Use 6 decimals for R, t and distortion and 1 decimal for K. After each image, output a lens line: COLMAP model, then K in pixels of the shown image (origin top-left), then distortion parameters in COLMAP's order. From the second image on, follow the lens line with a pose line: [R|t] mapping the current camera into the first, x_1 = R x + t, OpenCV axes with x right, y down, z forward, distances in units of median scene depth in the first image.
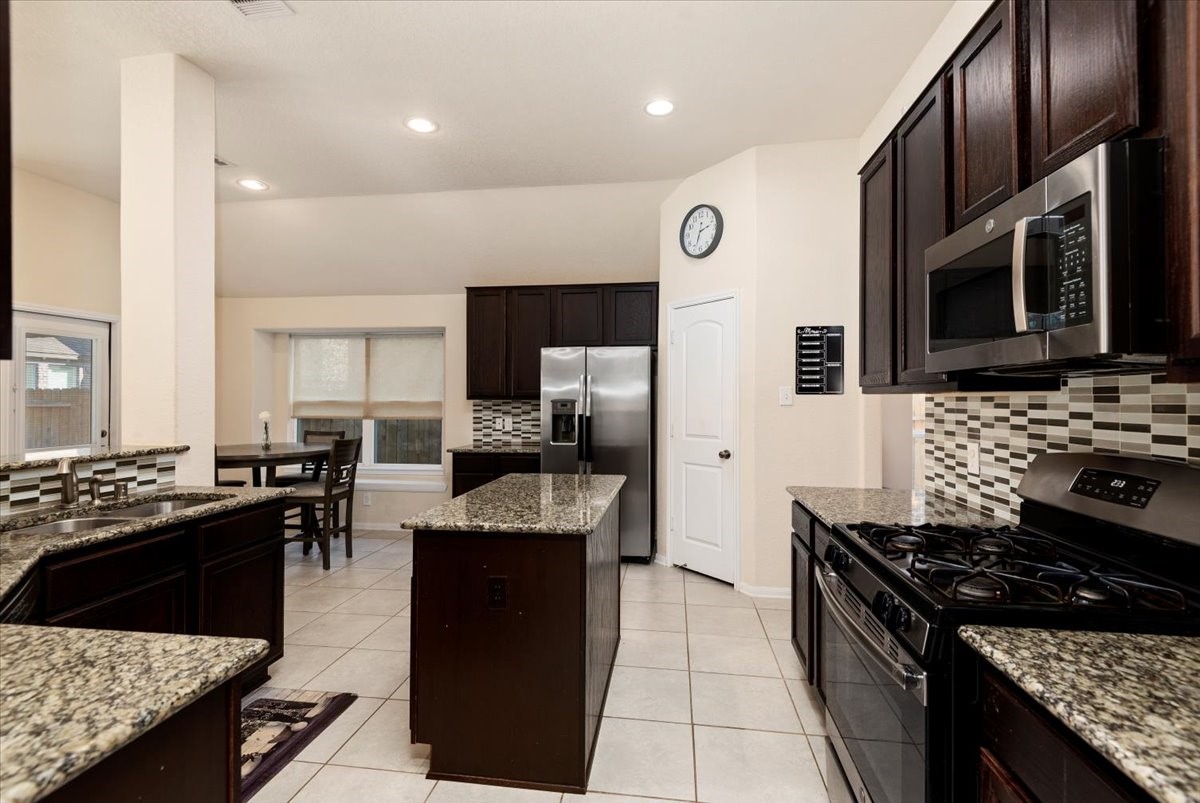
lens RADIAL K [[564.8, 0, 604.4], [0, 564.8, 395.3], [0, 0, 1]] dist [0.016275, -0.003964]
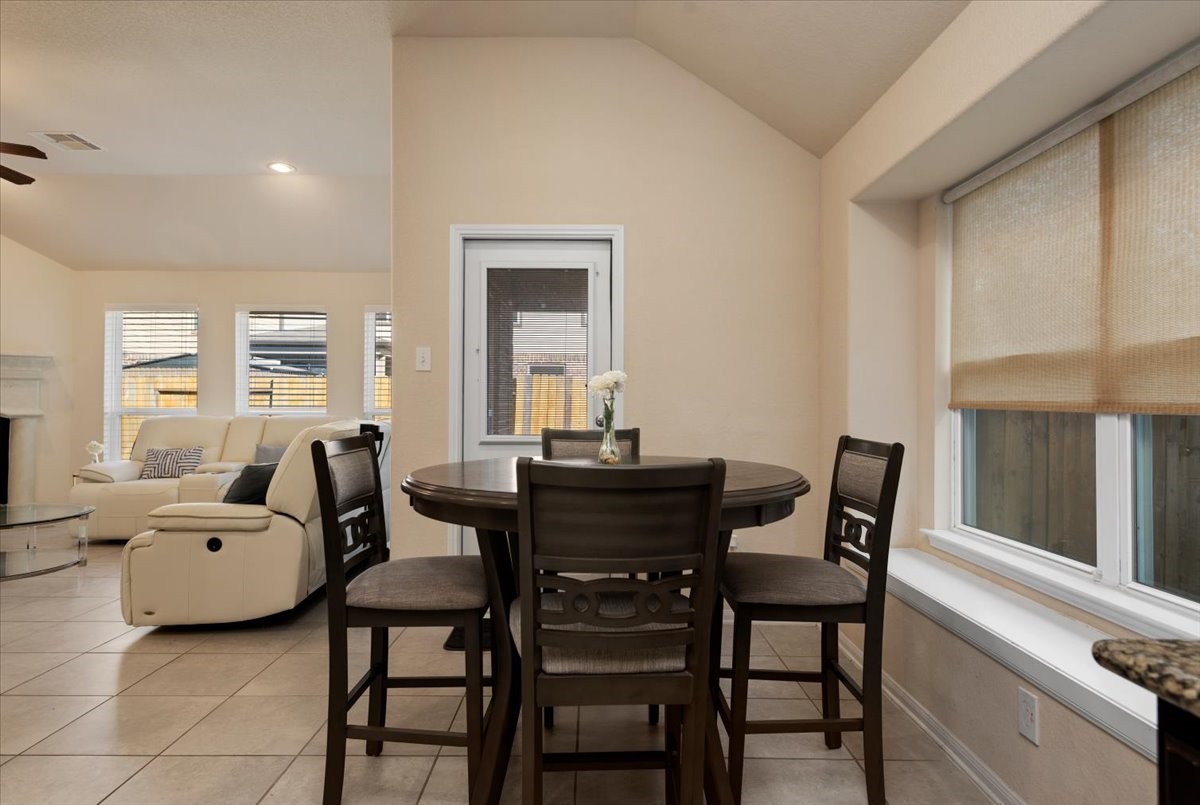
lens RADIAL K [[665.1, 0, 601.1], [0, 665.1, 391.4], [0, 0, 1]] dist [-0.005600, -0.000939]
pose [[0.166048, -0.013440, -0.986026, -0.267786], [-0.000452, 0.999906, -0.013706, 0.074303], [0.986118, 0.002722, 0.166026, 1.396672]]
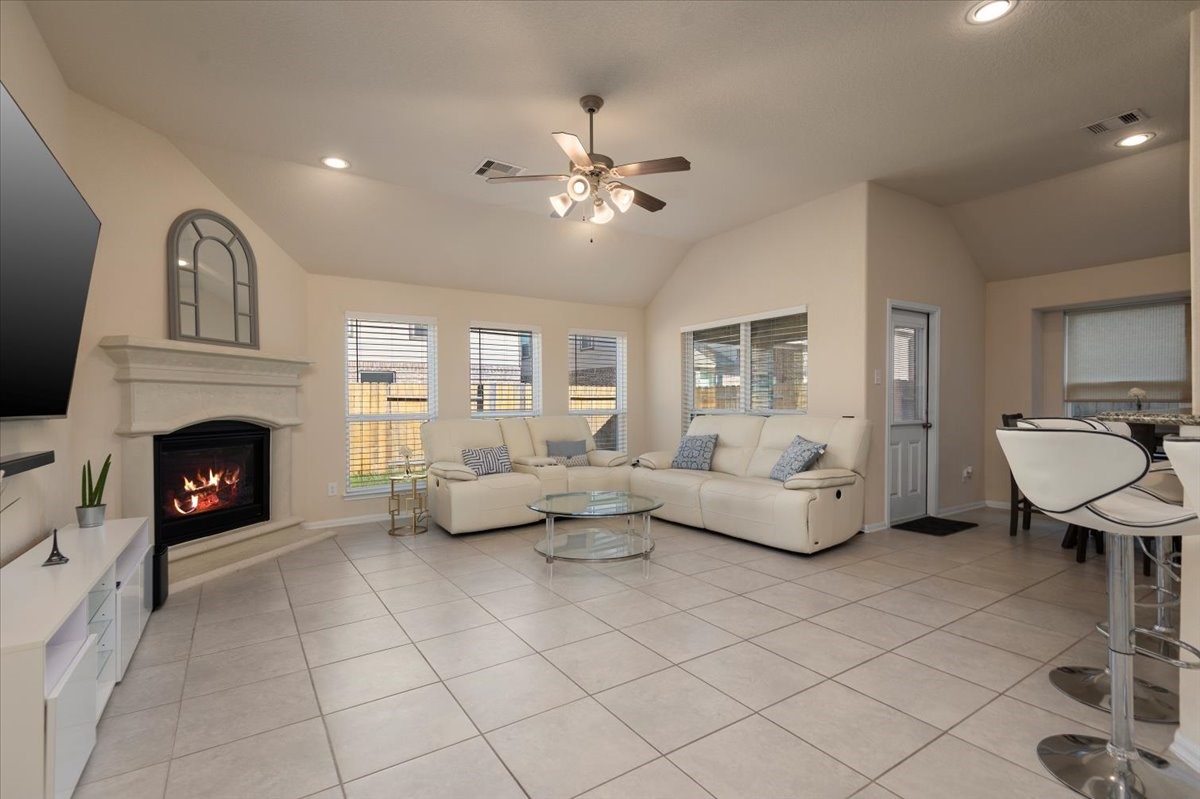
lens RADIAL K [[564.8, 0, 597.9], [0, 564.8, 403.8], [0, 0, 1]] dist [0.016275, -0.003964]
pose [[0.664073, -0.005568, -0.747647, -0.745540], [0.011012, 0.999937, 0.002333, 0.068066], [0.747587, -0.009782, 0.664092, -0.384093]]
